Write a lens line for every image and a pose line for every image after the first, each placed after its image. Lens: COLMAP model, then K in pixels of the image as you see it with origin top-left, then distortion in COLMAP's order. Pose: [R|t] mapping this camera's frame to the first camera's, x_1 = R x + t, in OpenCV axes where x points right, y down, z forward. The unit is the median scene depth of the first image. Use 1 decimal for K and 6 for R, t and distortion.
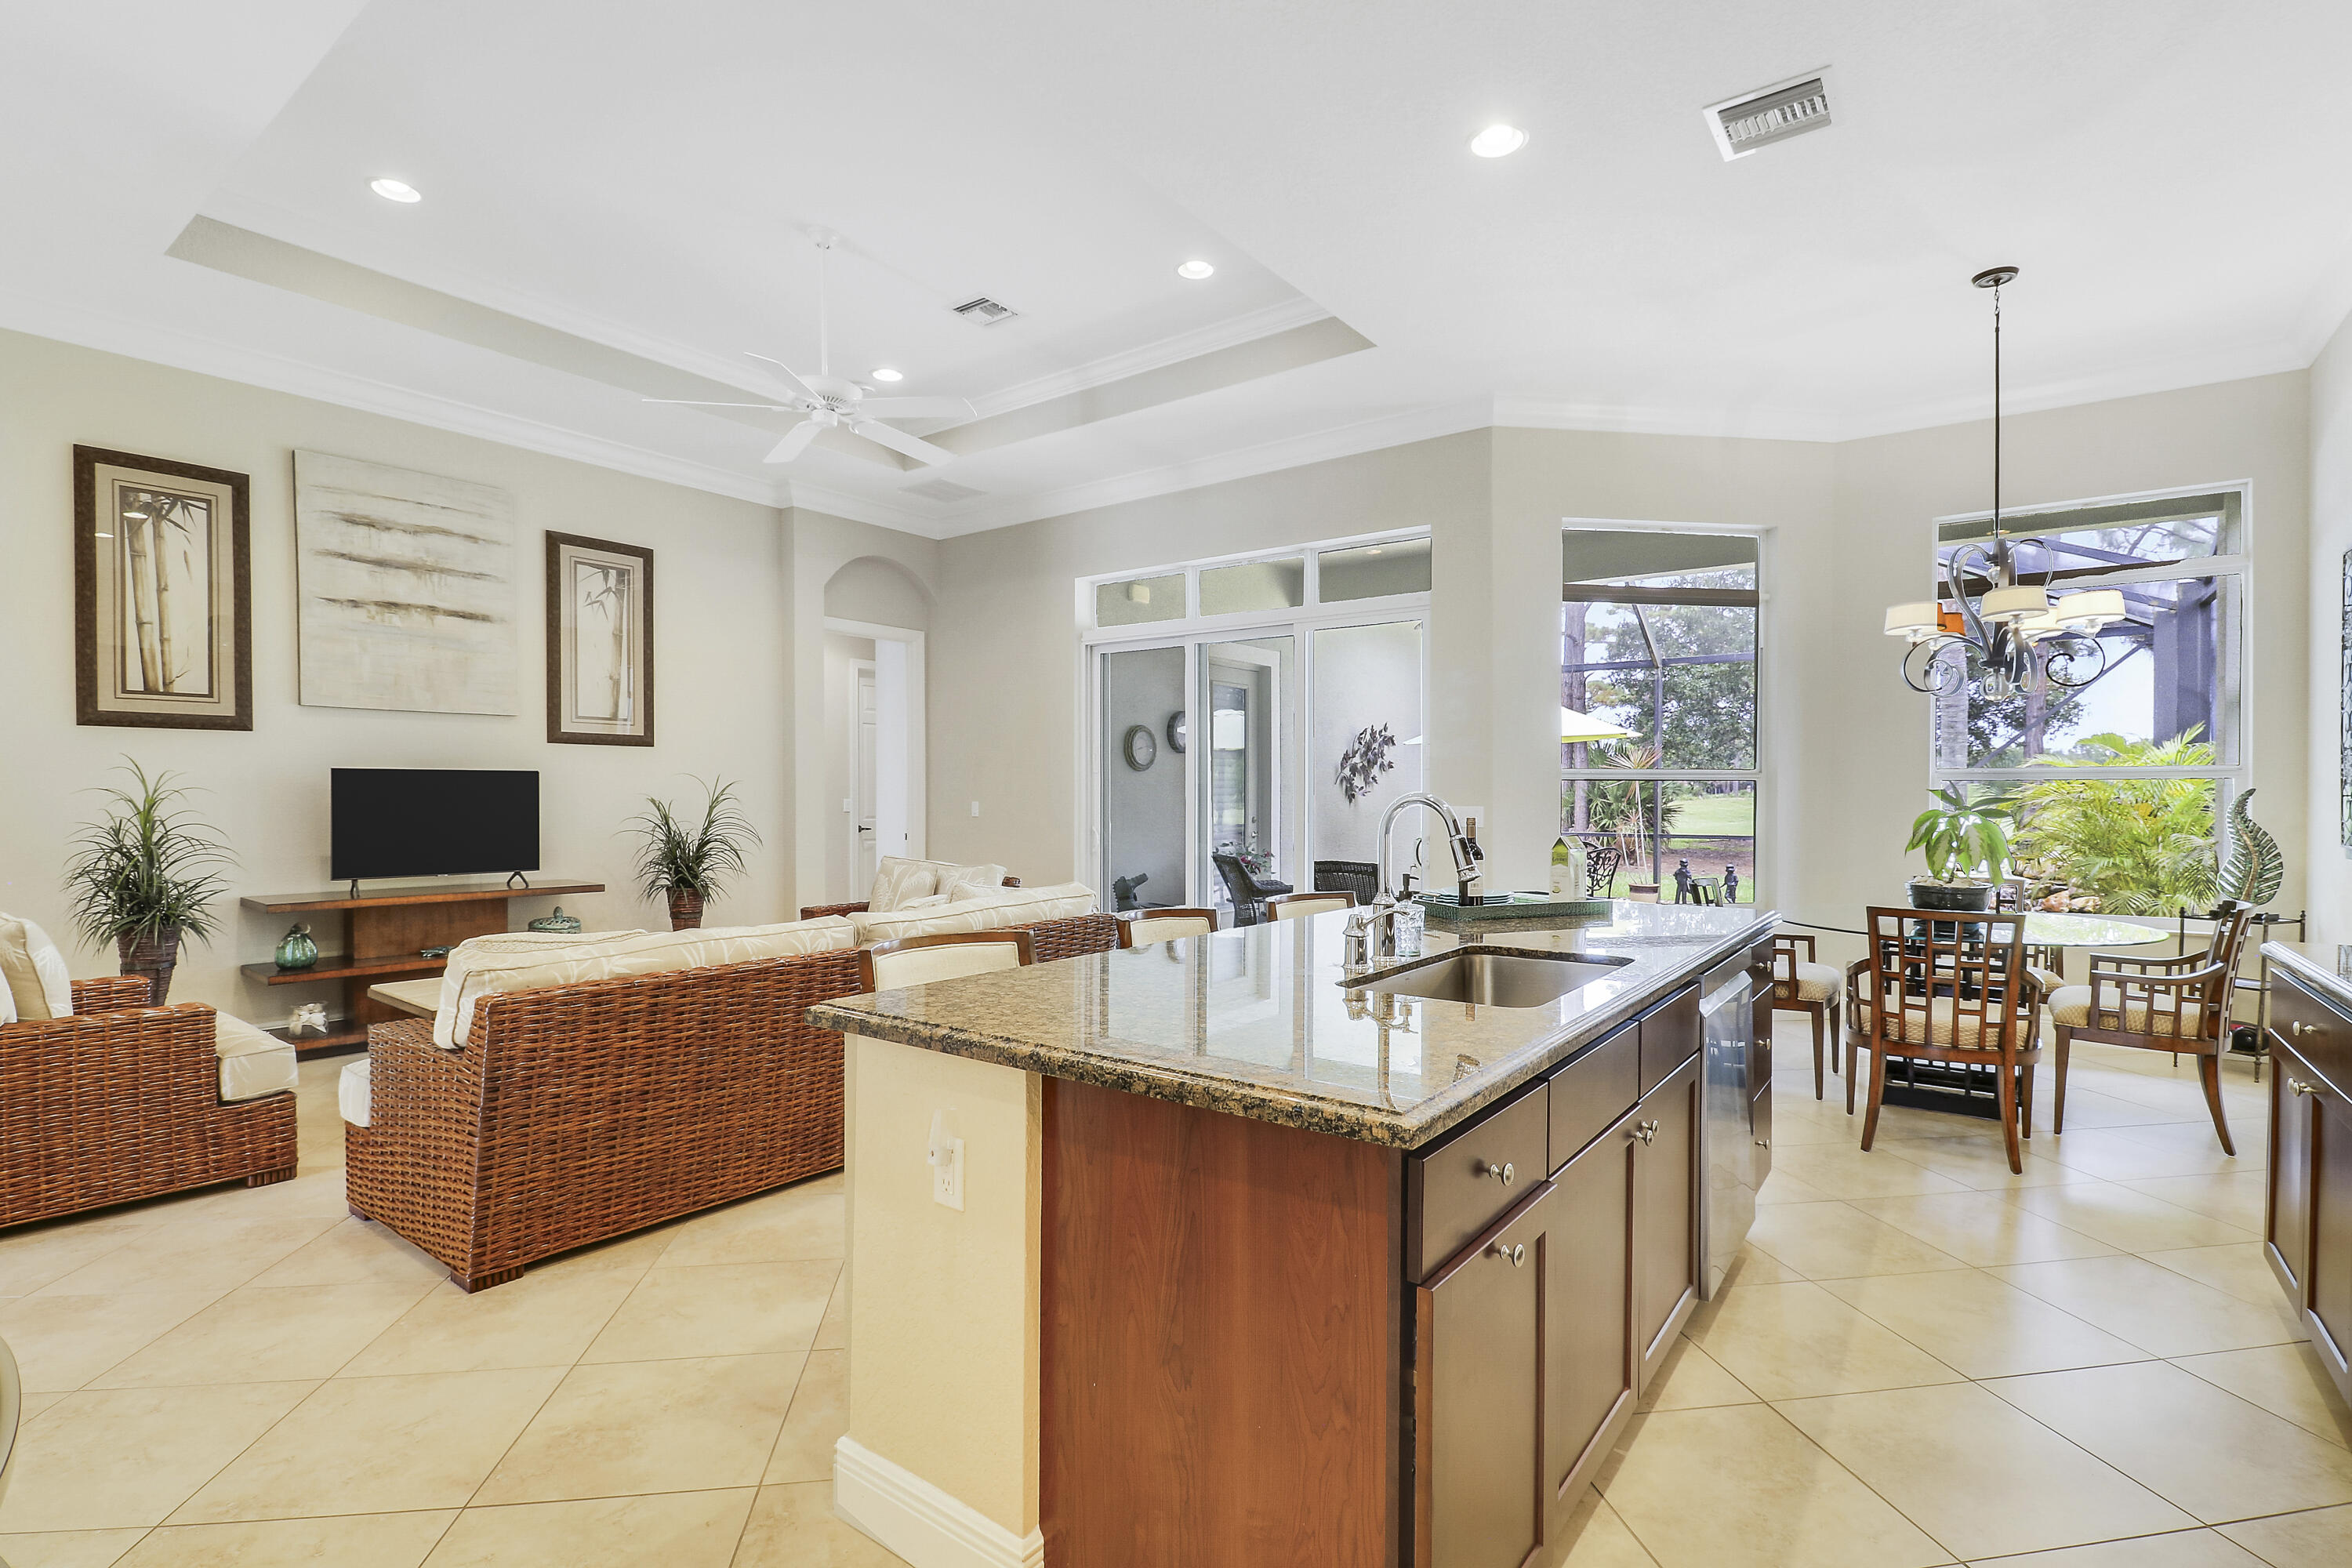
lens RADIAL K [[1074.4, 0, 1153.4], [0, 1074.4, 805.8], [0, 0, 1]] dist [0.011974, -0.021776]
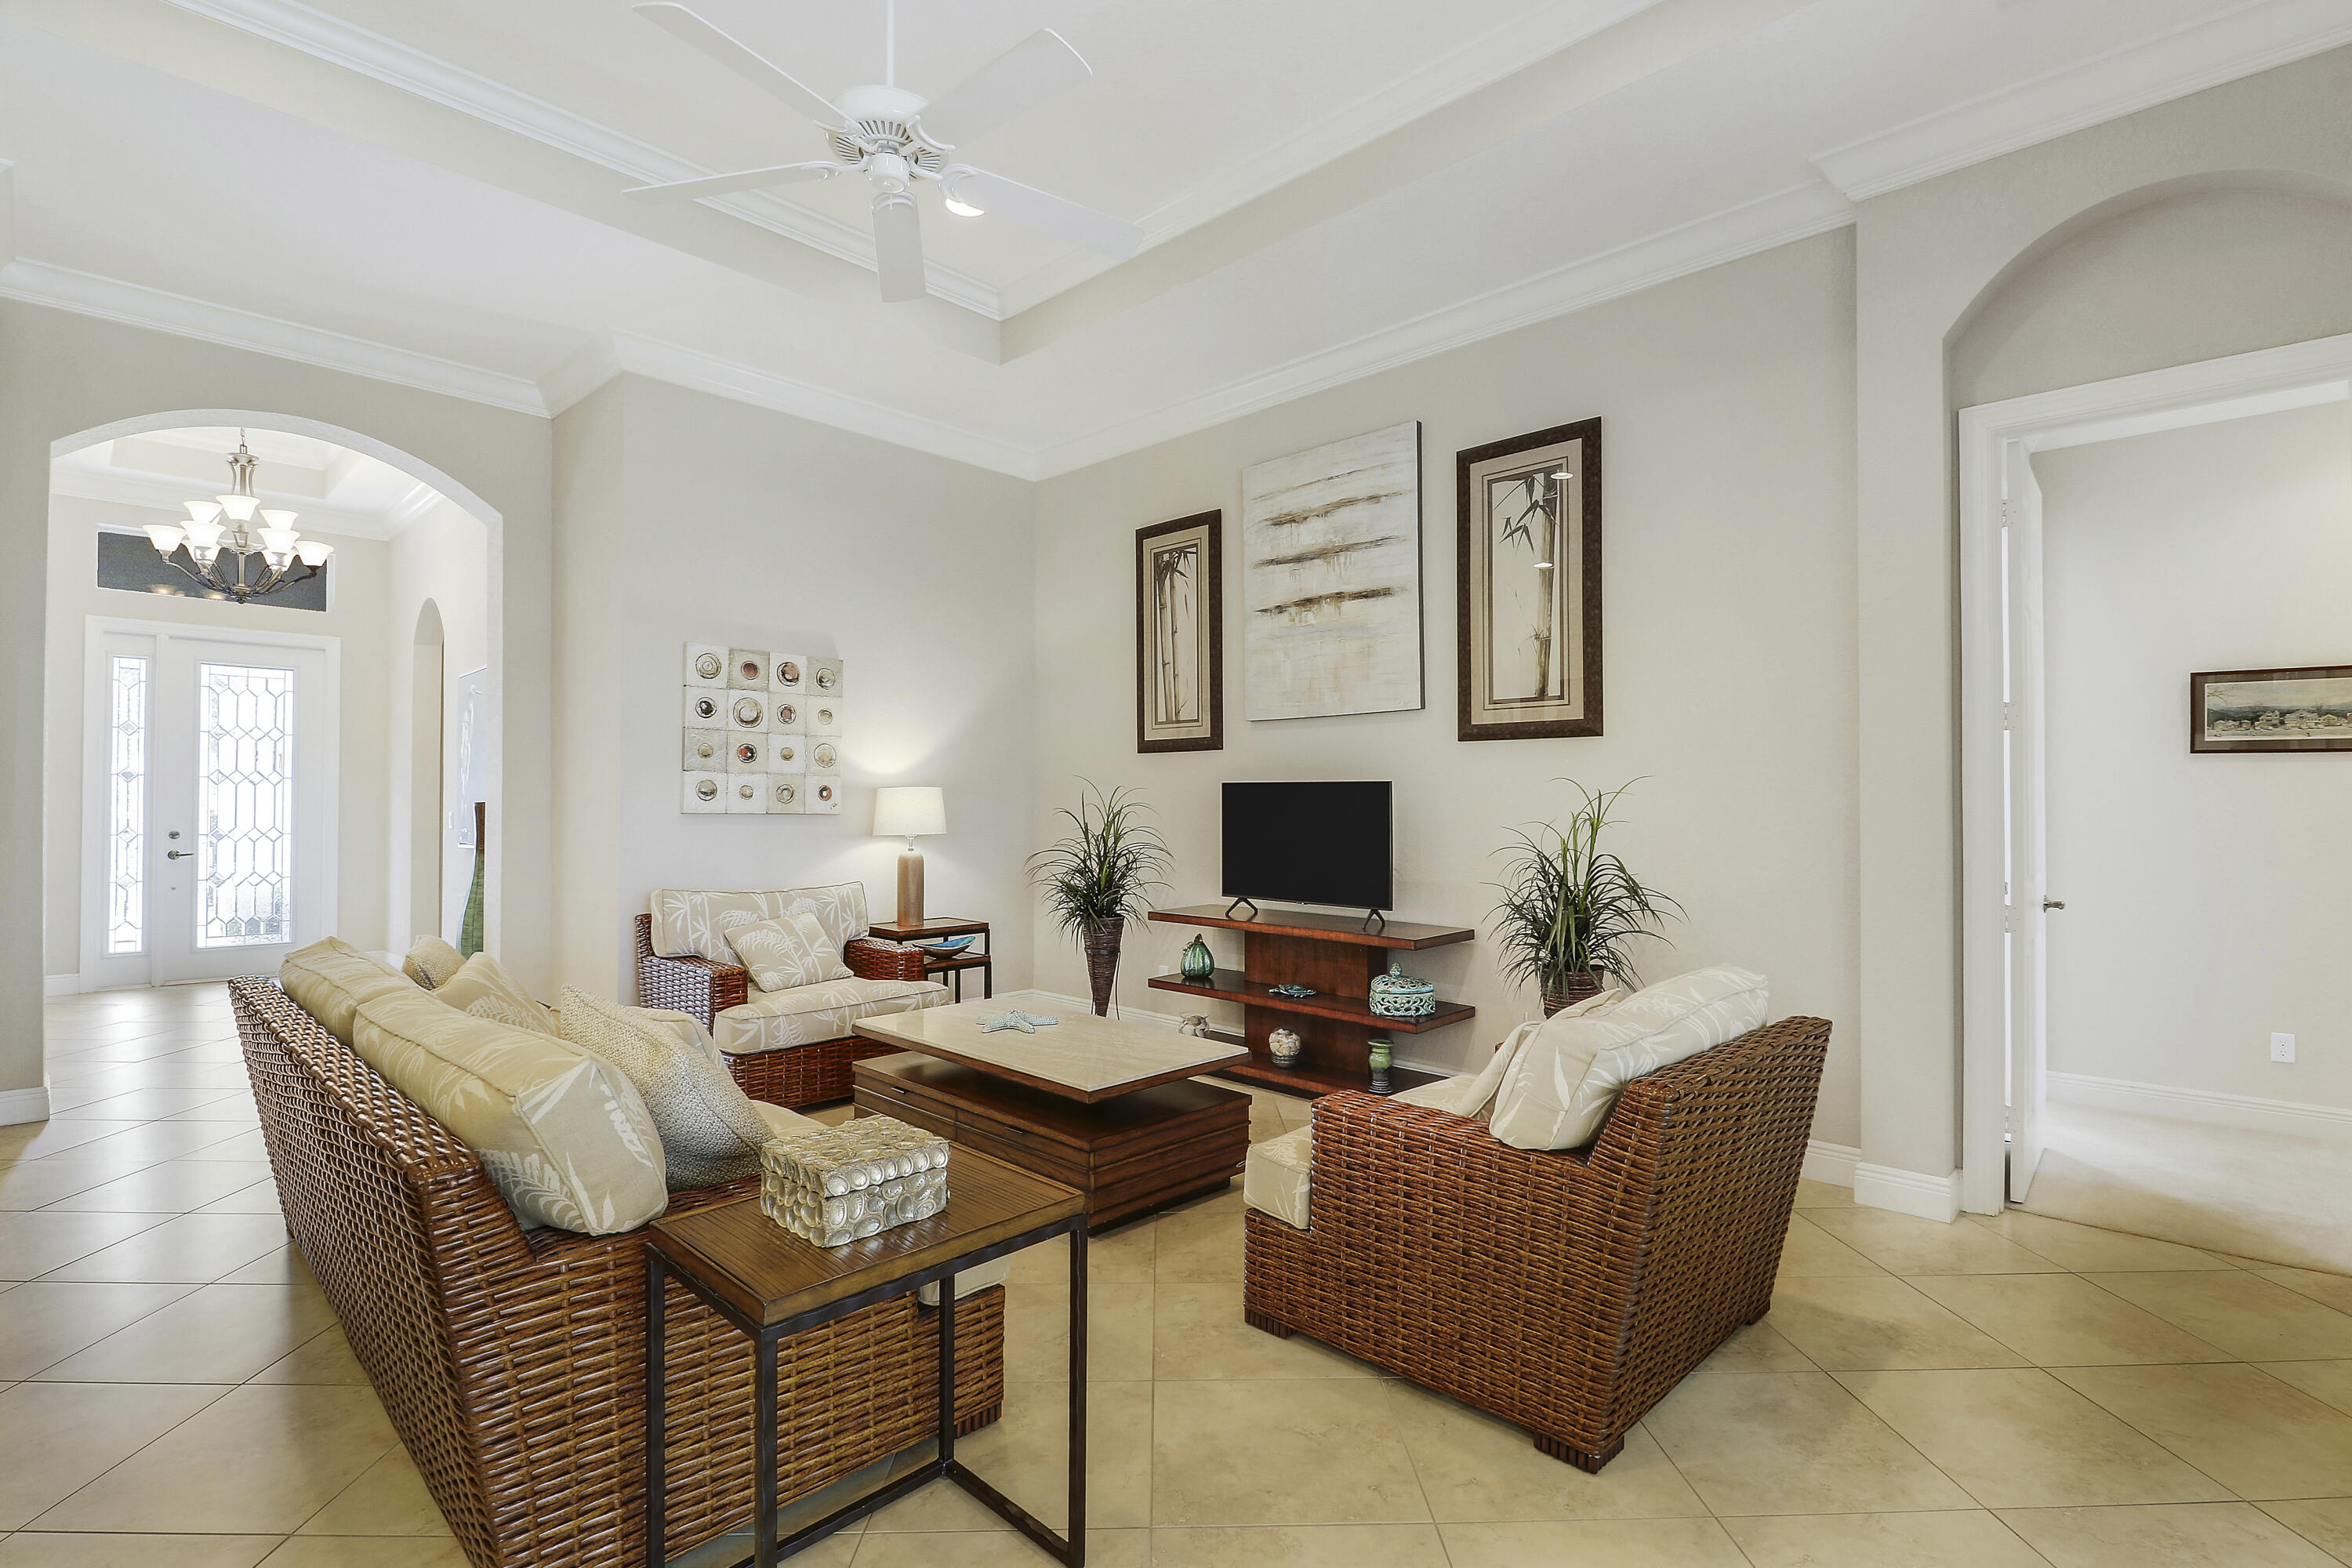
lens RADIAL K [[1091.7, 0, 1176.0], [0, 1091.7, 784.0], [0, 0, 1]] dist [-0.001724, -0.000679]
pose [[-0.096758, -0.020407, -0.995099, 0.206753], [-0.015799, 0.999695, -0.018965, -0.013741], [0.995182, 0.013887, -0.097051, 0.951619]]
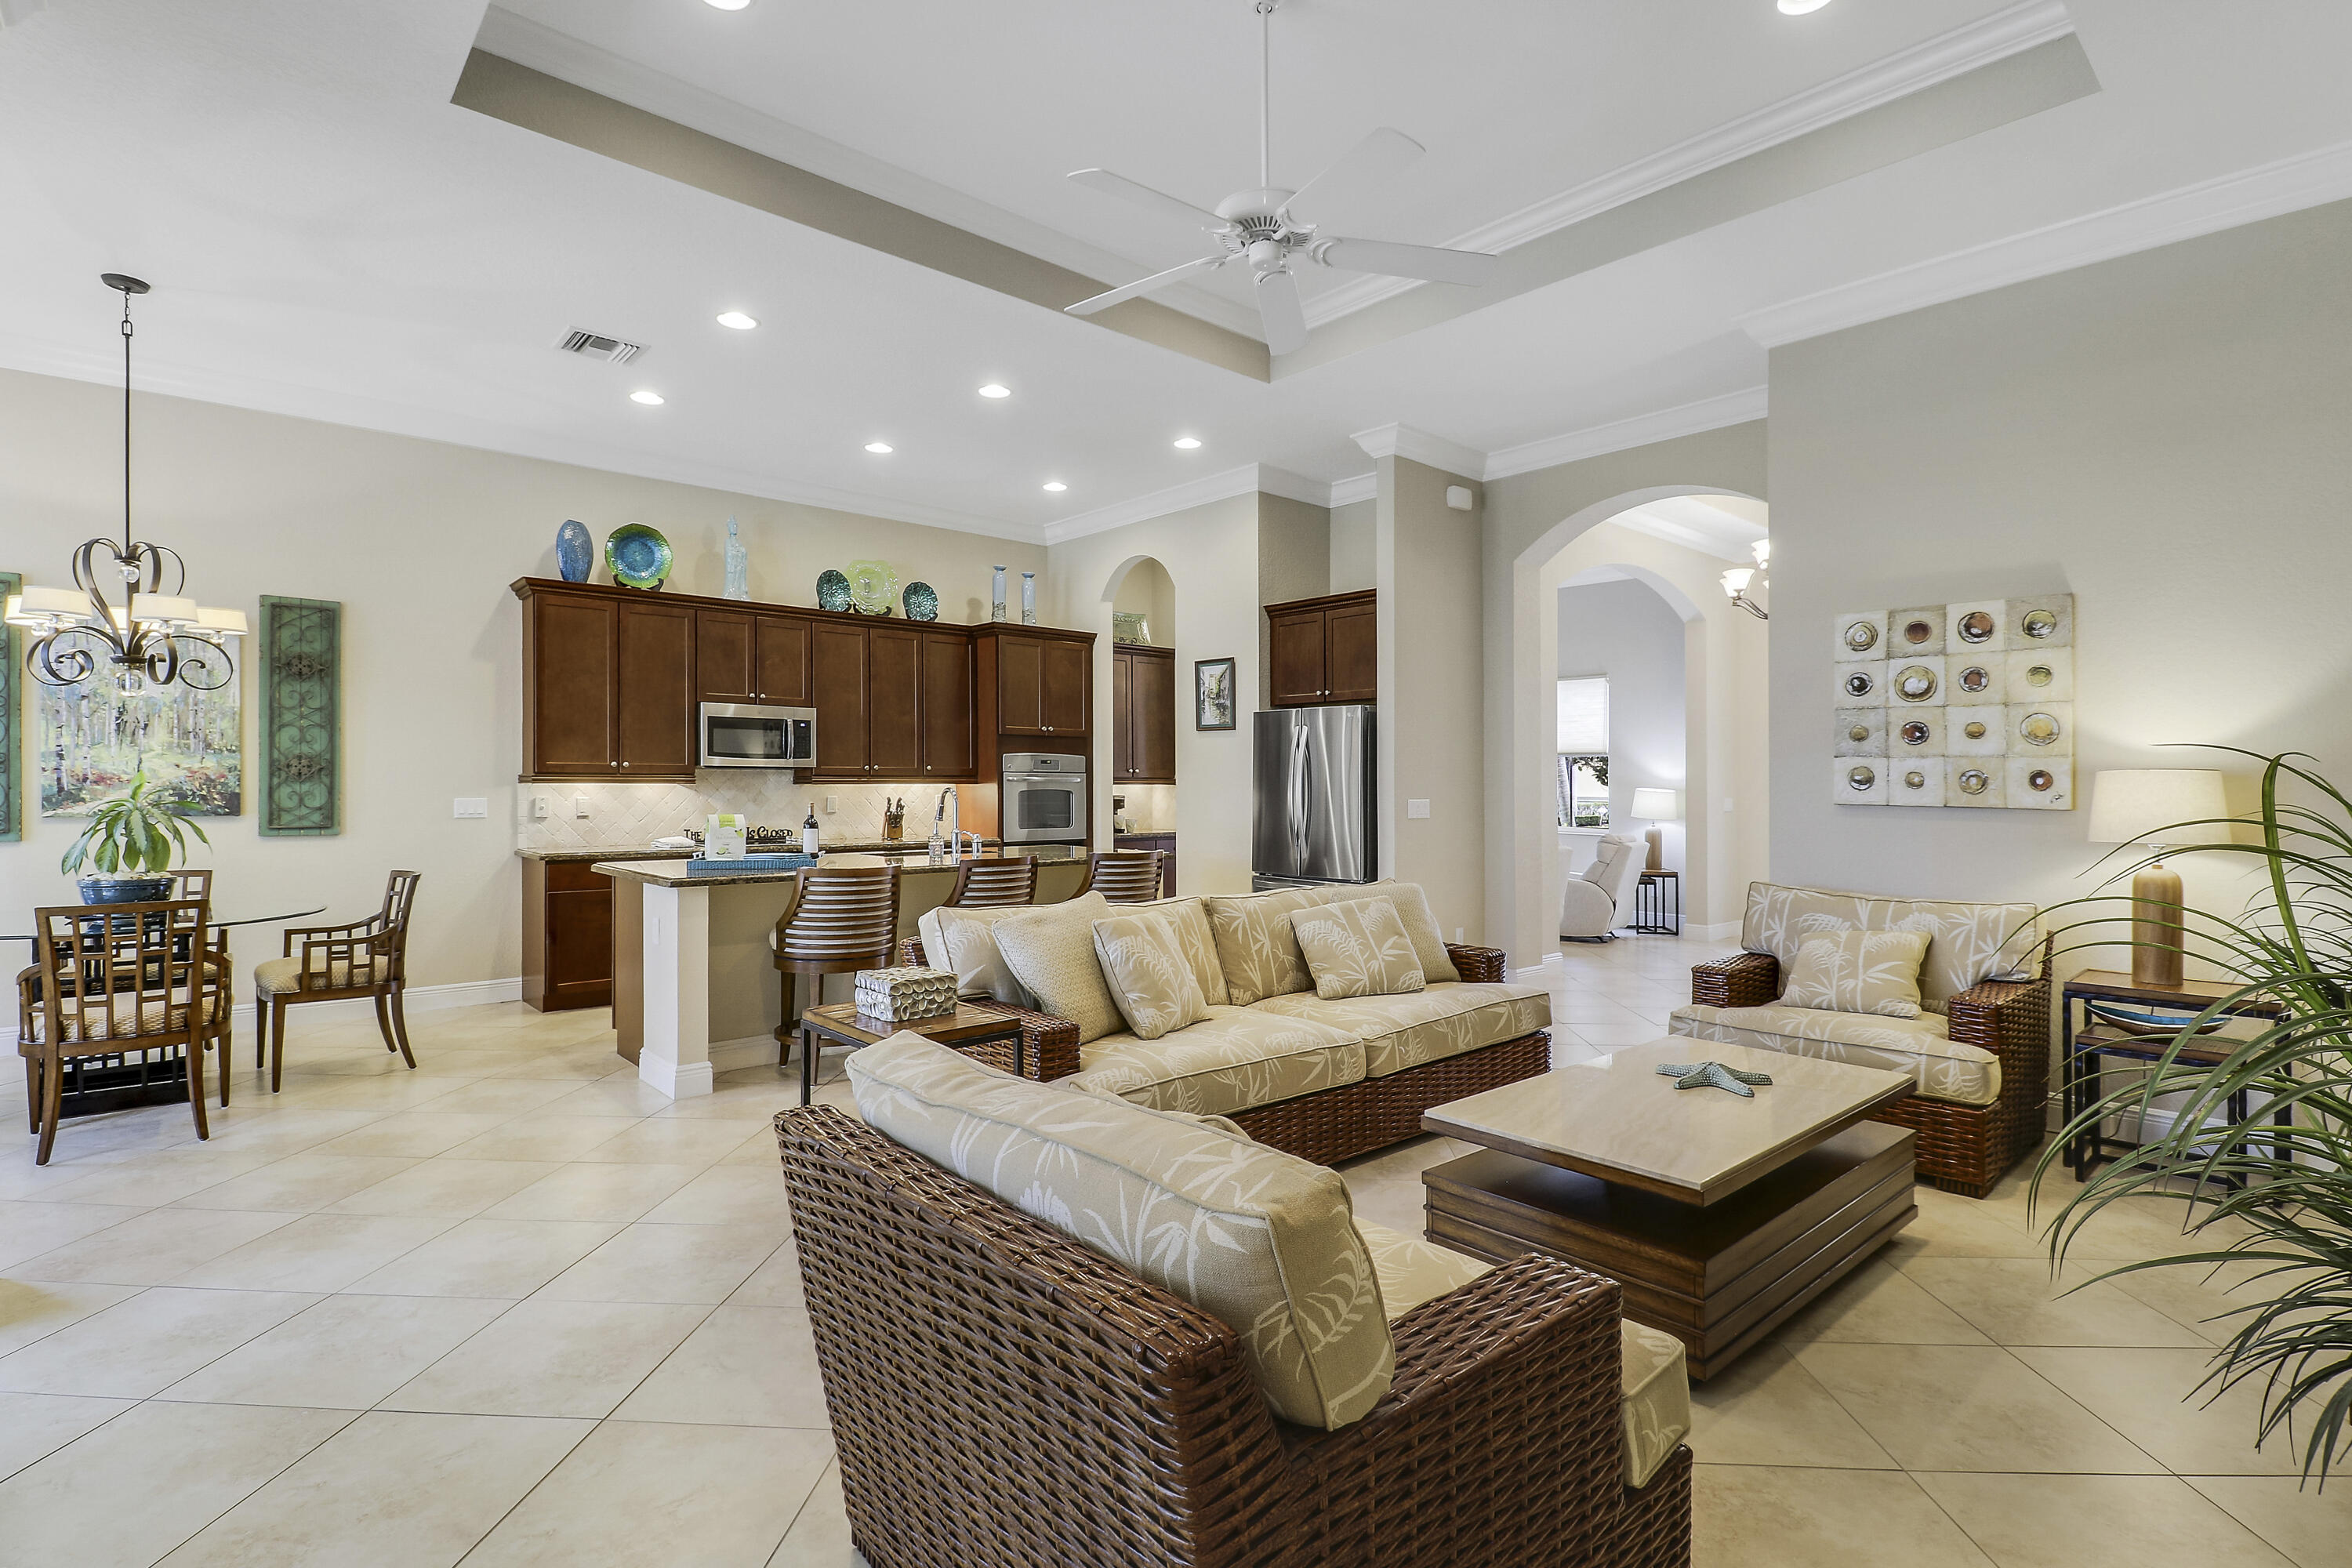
lens RADIAL K [[1134.7, 0, 1181.6], [0, 1134.7, 788.8], [0, 0, 1]] dist [-0.001534, -0.000581]
pose [[-0.984352, -0.008057, 0.176028, -0.297128], [-0.004811, 0.999811, 0.018859, -0.024631], [-0.176146, 0.017717, -0.984205, 1.362963]]
